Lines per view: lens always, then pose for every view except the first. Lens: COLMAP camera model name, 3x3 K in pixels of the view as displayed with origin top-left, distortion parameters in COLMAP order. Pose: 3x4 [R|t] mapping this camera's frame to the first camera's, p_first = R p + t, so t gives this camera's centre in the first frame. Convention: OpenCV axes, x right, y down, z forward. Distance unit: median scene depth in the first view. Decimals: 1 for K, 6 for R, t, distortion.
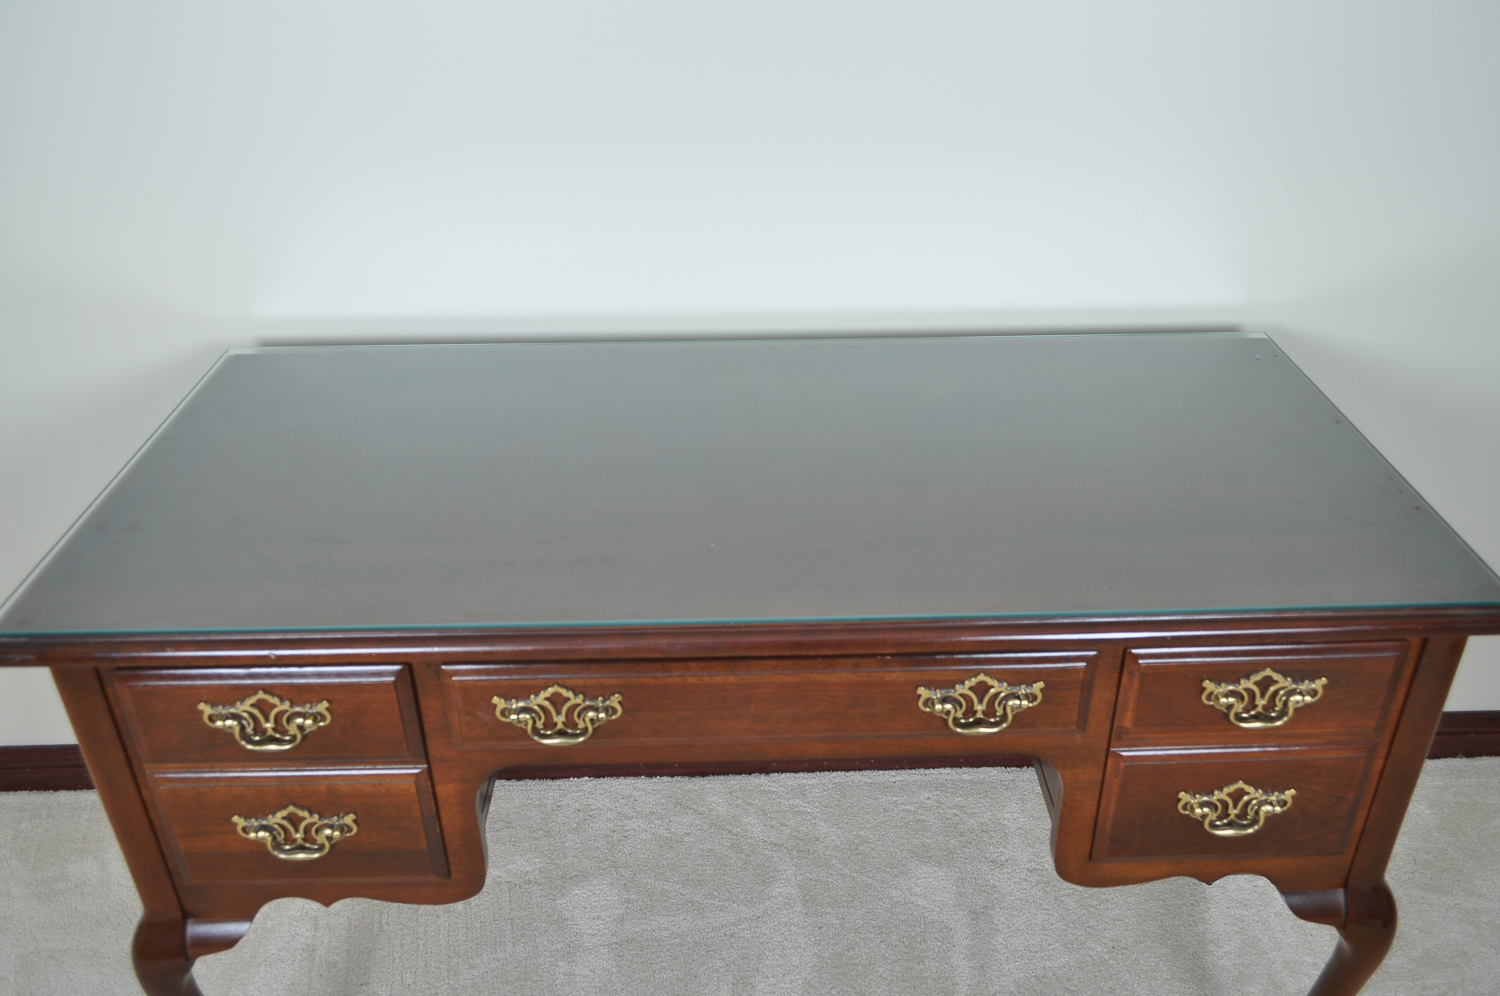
lens RADIAL K [[1235.7, 0, 782.9], [0, 1235.7, 494.1], [0, 0, 1]] dist [-0.011554, 0.002877]
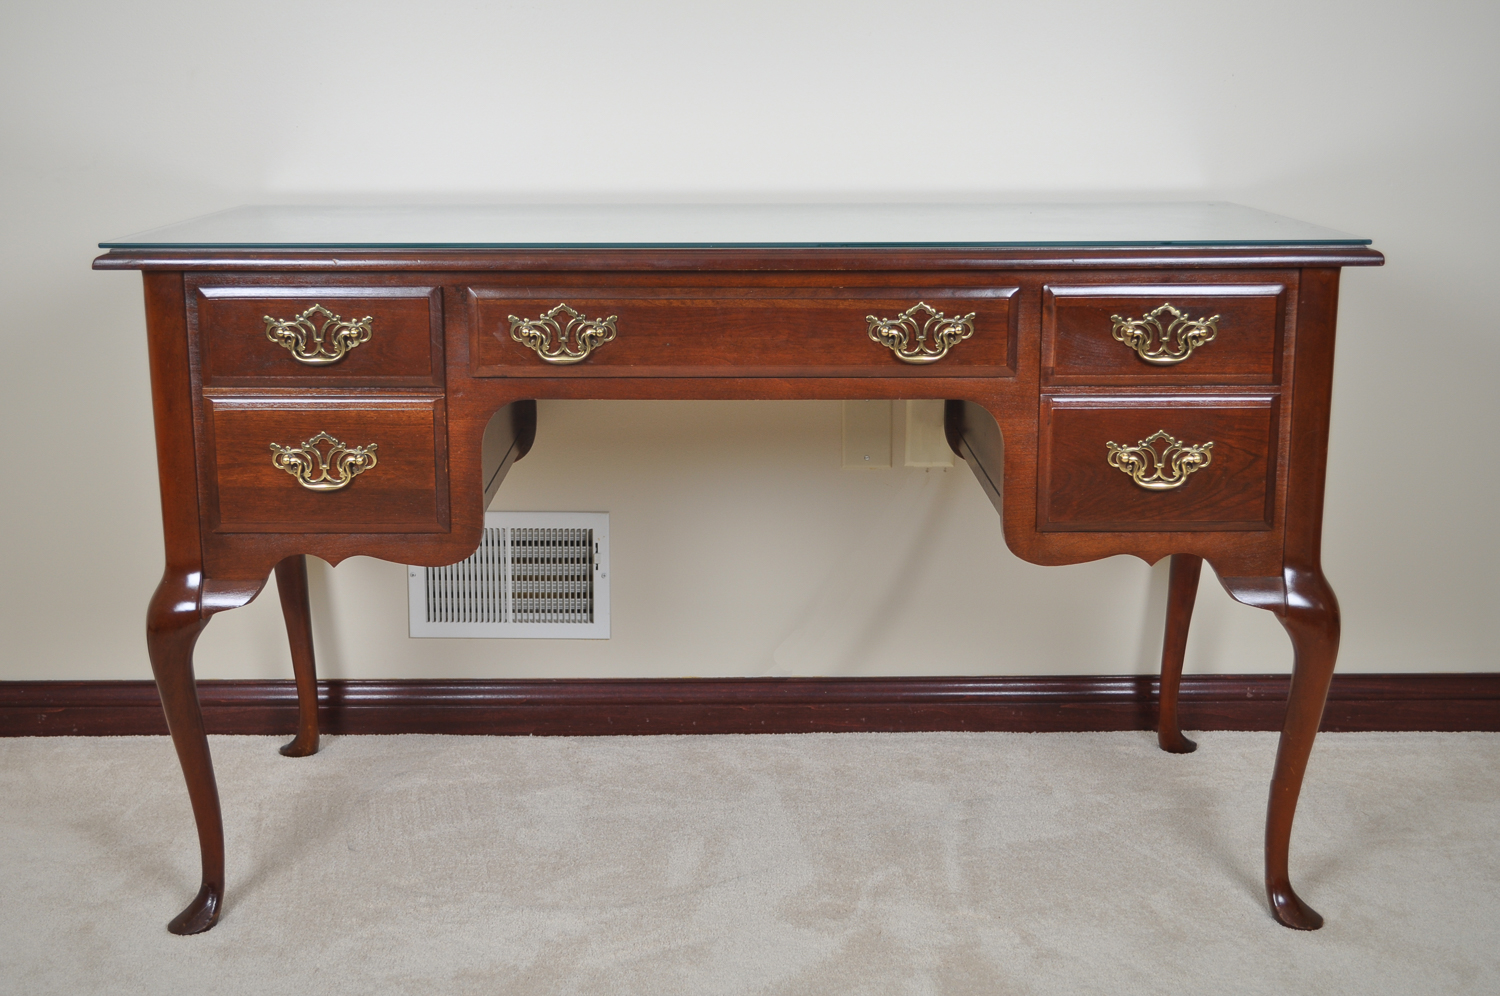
lens RADIAL K [[1901.1, 0, 750.0], [0, 1901.1, 498.0], [0, 0, 1]] dist [-0.012916, -0.021419]
pose [[0.999604, 0.005049, -0.027698, 0.046317], [-0.013245, 0.952460, -0.304376, 0.834488], [0.024844, 0.304622, 0.952149, -0.646223]]
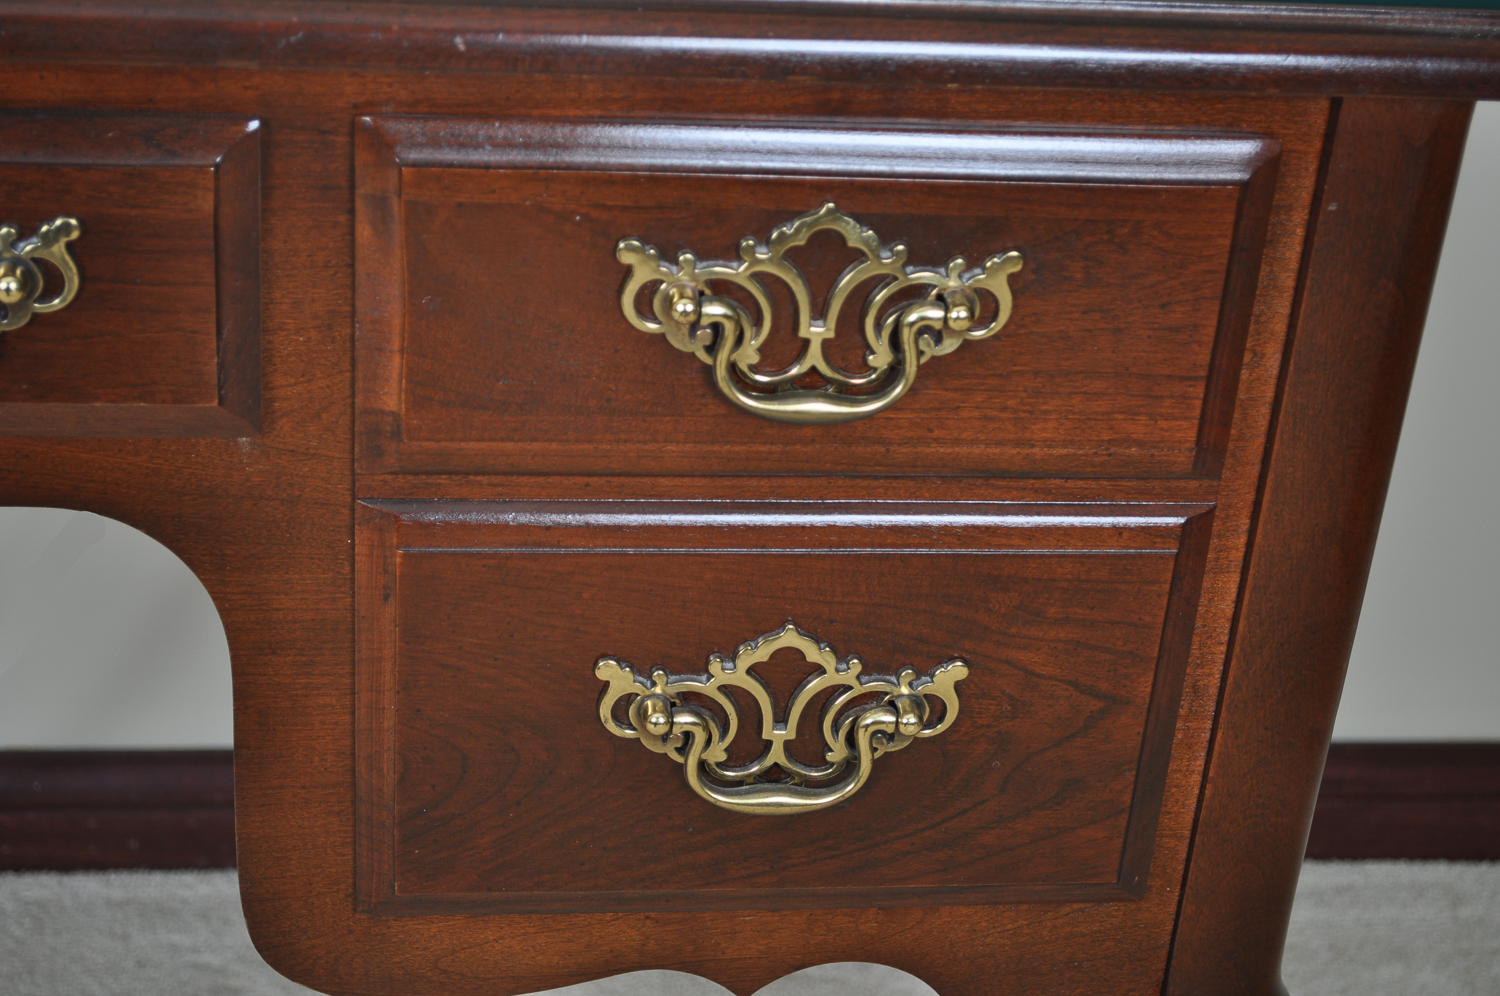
lens RADIAL K [[2537.5, 0, 750.0], [0, 2537.5, 498.0], [0, 0, 1]] dist [-0.014248, -0.072028]
pose [[0.993440, 0.026421, 0.111261, 0.292459], [-0.023074, 0.999245, -0.031259, 0.223854], [-0.112003, 0.028487, 0.993299, 0.360825]]
